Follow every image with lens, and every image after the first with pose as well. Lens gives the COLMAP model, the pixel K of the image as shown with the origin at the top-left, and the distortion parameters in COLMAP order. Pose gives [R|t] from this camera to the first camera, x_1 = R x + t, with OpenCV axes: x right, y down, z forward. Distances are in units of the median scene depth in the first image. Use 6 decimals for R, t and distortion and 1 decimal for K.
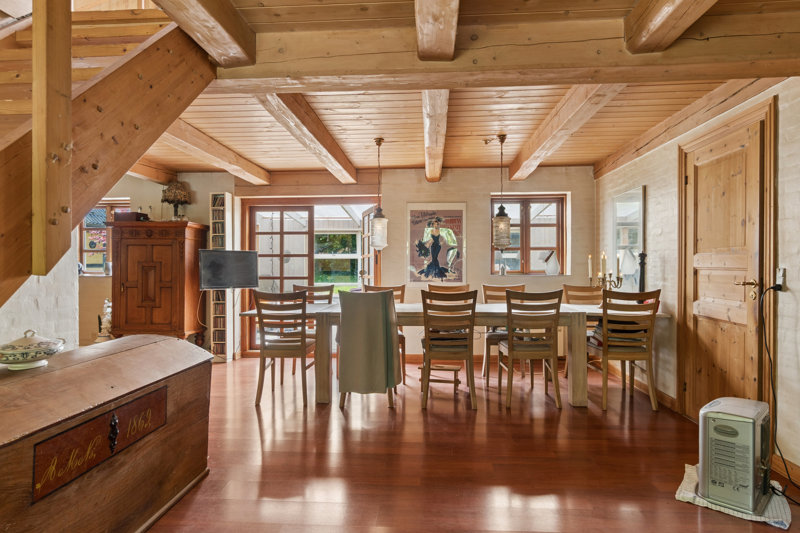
lens RADIAL K [[478.9, 0, 399.9], [0, 478.9, 267.2], [0, 0, 1]] dist [-0.002103, -0.000294]
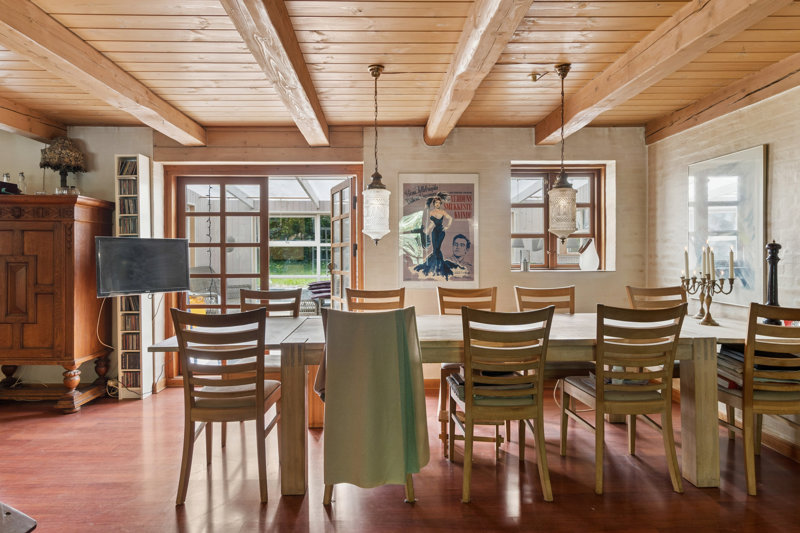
lens RADIAL K [[489.0, 0, 397.3], [0, 489.0, 259.4], [0, 0, 1]] dist [0.009710, 0.002659]
pose [[0.995289, -0.004079, 0.096862, -0.062108], [0.002885, 0.999918, 0.012454, -0.012427], [-0.096905, -0.012116, 0.995220, 0.260938]]
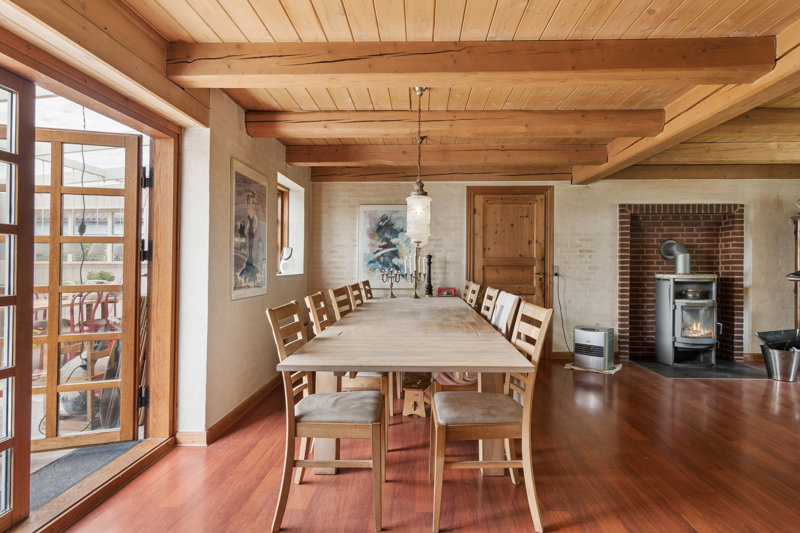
lens RADIAL K [[426.8, 0, 401.0], [0, 426.8, 264.4], [0, 0, 1]] dist [0.000175, -0.000029]
pose [[-0.015284, 0.004504, 0.999873, -0.525841], [0.001434, 0.999989, -0.004483, 0.002109], [-0.999882, 0.001366, -0.015290, 0.811066]]
